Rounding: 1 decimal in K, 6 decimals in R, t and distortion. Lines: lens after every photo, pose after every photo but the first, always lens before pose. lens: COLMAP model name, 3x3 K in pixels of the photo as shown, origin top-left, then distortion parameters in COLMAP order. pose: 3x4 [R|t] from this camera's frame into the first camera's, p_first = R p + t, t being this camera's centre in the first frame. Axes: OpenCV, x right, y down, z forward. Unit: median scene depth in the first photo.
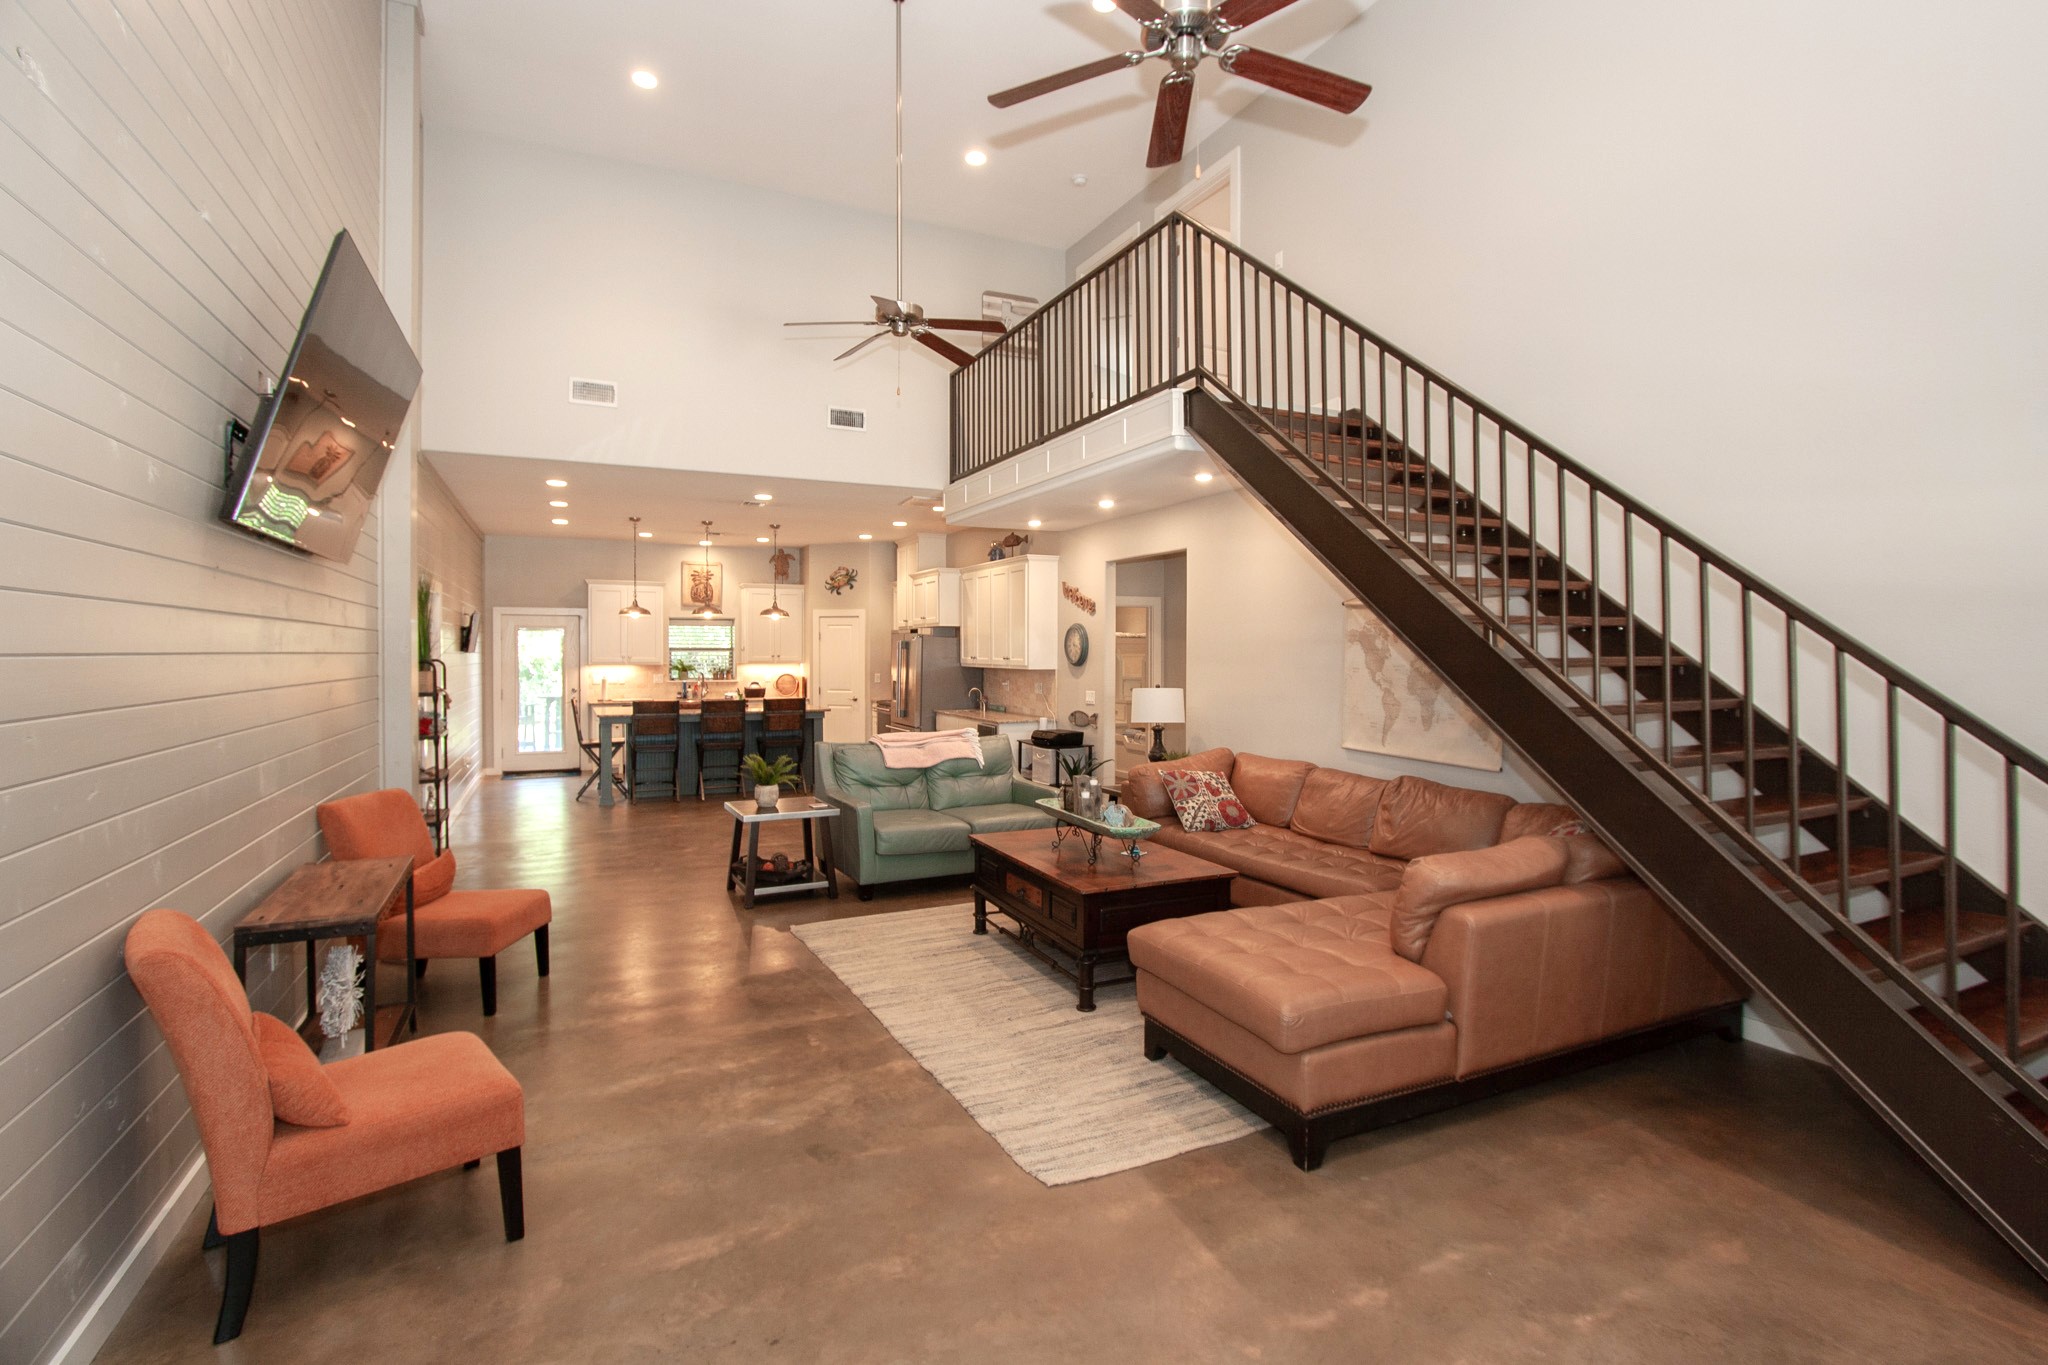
lens RADIAL K [[988.7, 0, 1013.4], [0, 988.7, 660.0], [0, 0, 1]] dist [-0.001253, 0.000080]
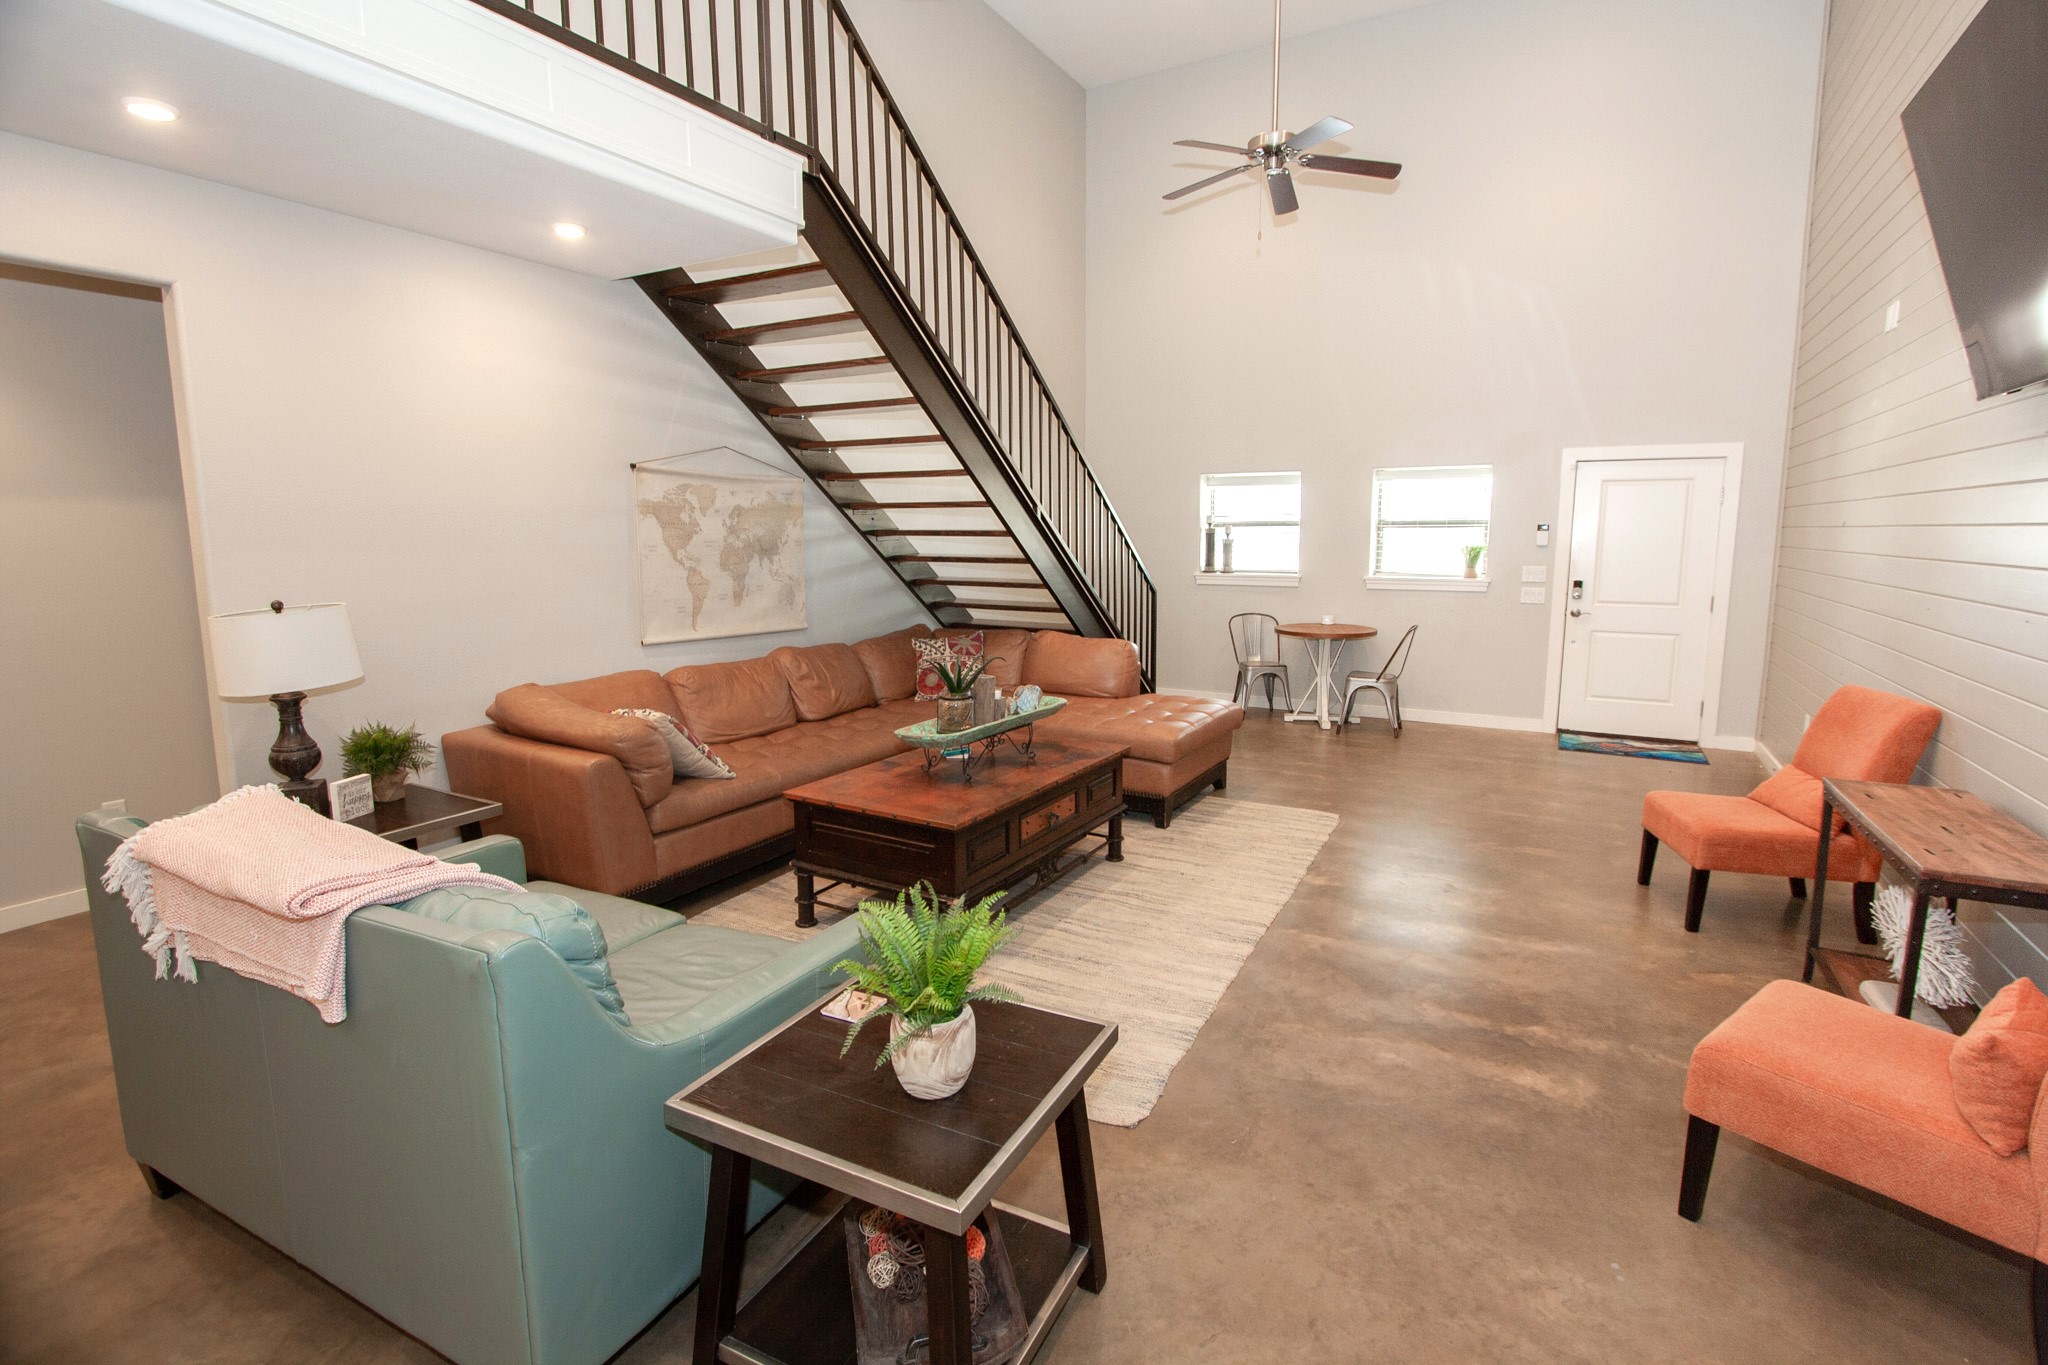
lens RADIAL K [[1006.8, 0, 1024.0], [0, 1006.8, 682.5], [0, 0, 1]] dist [-0.027189, -0.000255]
pose [[-0.600689, -0.120521, 0.790347, -0.239130], [0.008322, 0.987576, 0.156922, -0.003692], [-0.799440, 0.100839, -0.592223, 0.573797]]
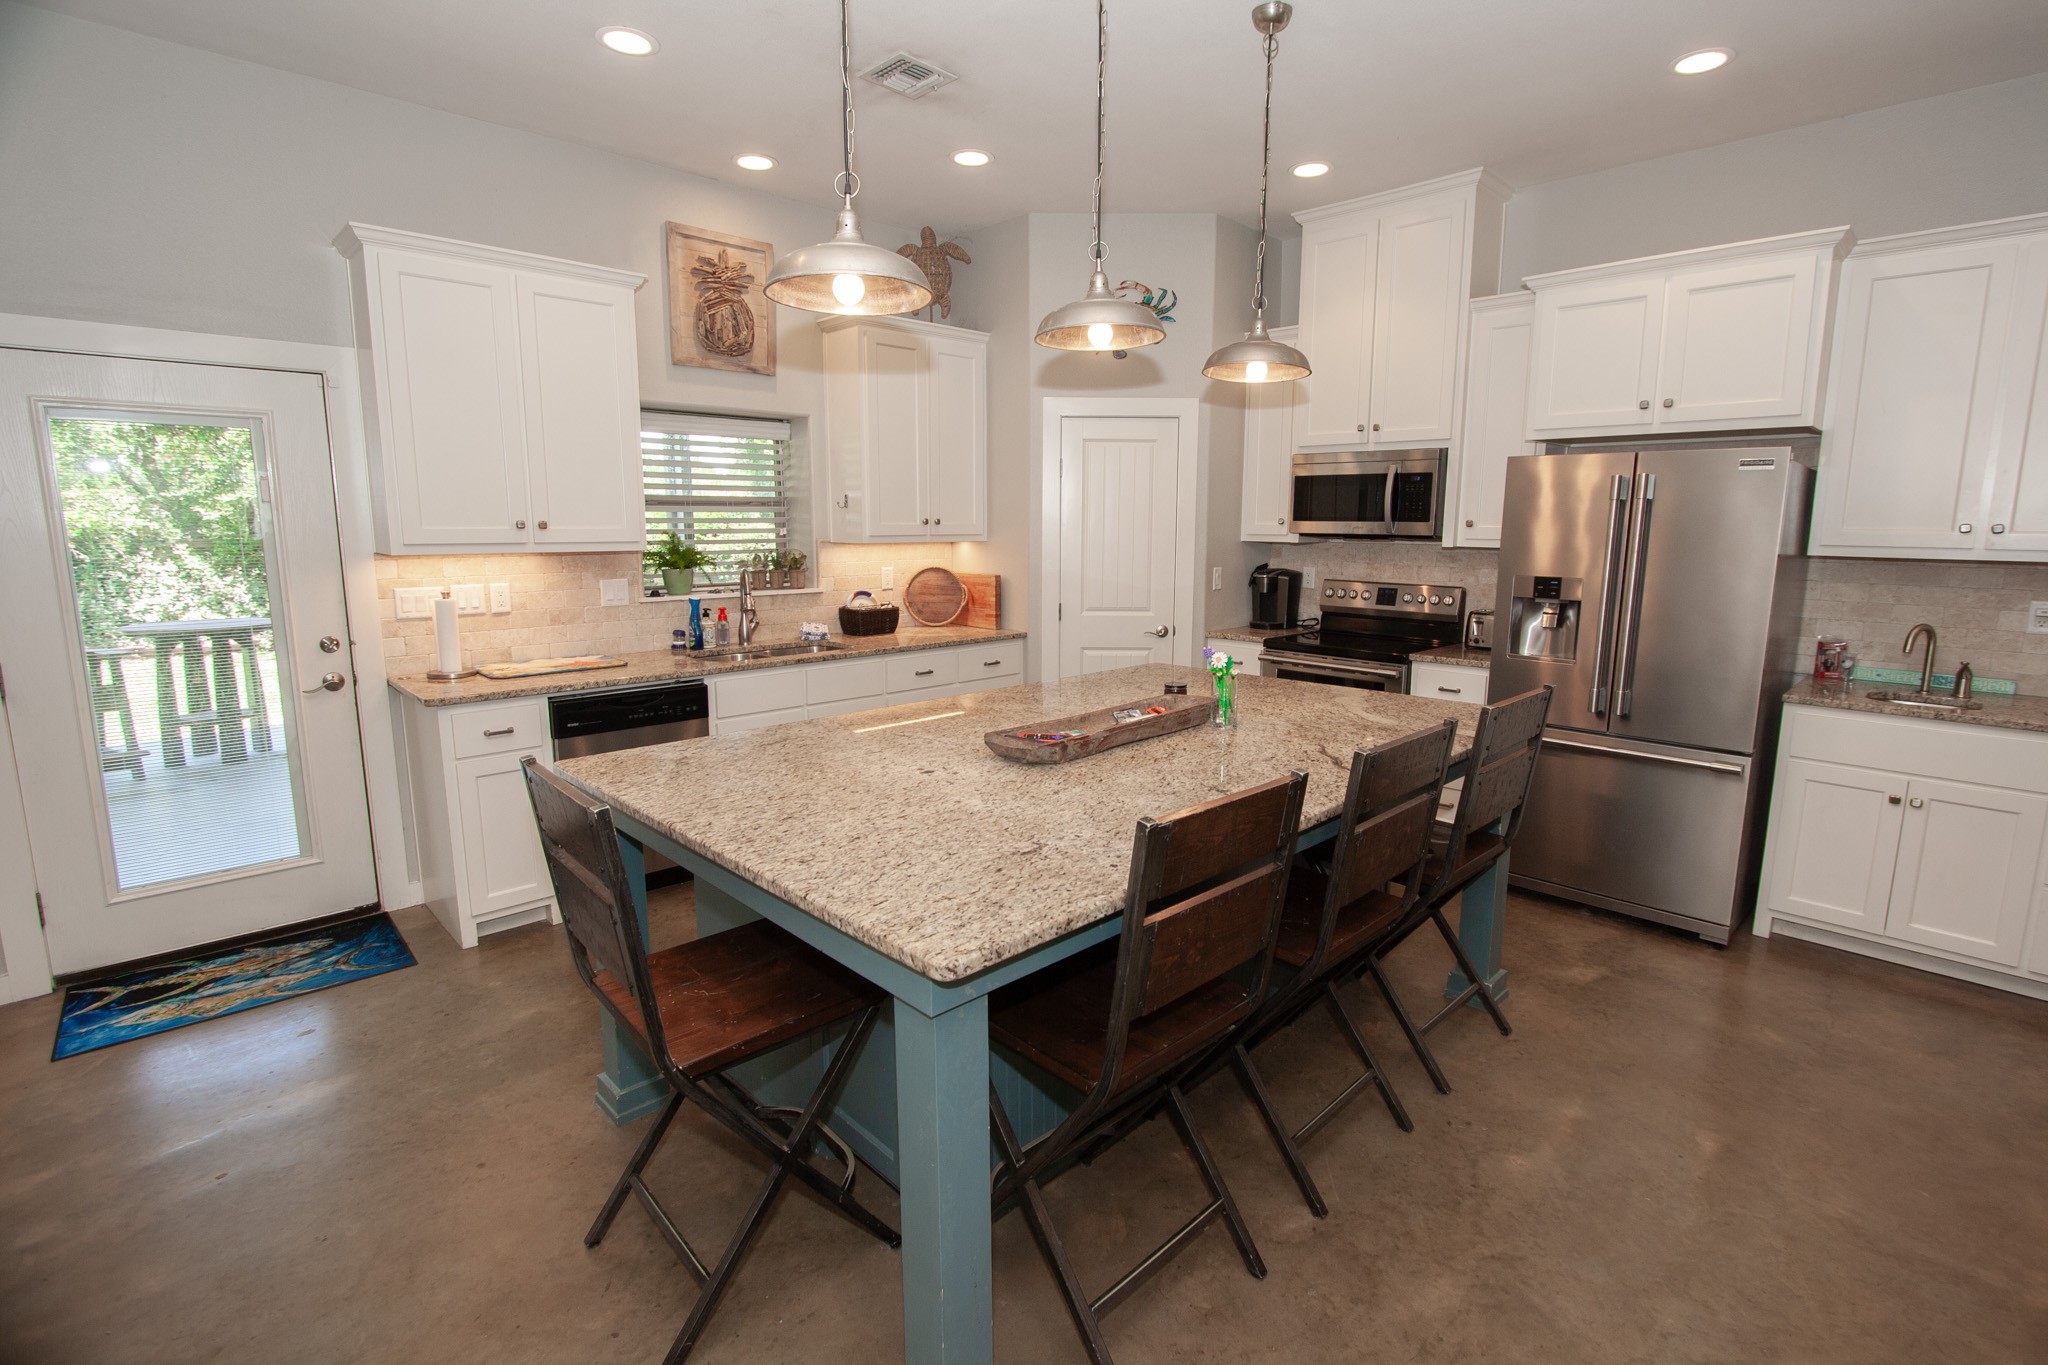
lens RADIAL K [[953.2, 0, 1051.5], [0, 953.2, 669.3], [0, 0, 1]] dist [-0.017663, 0.001077]
pose [[0.936143, -0.053479, 0.347529, -0.356394], [0.001573, 0.988993, 0.147951, -0.002161], [-0.351617, -0.137957, 0.925923, 0.700875]]
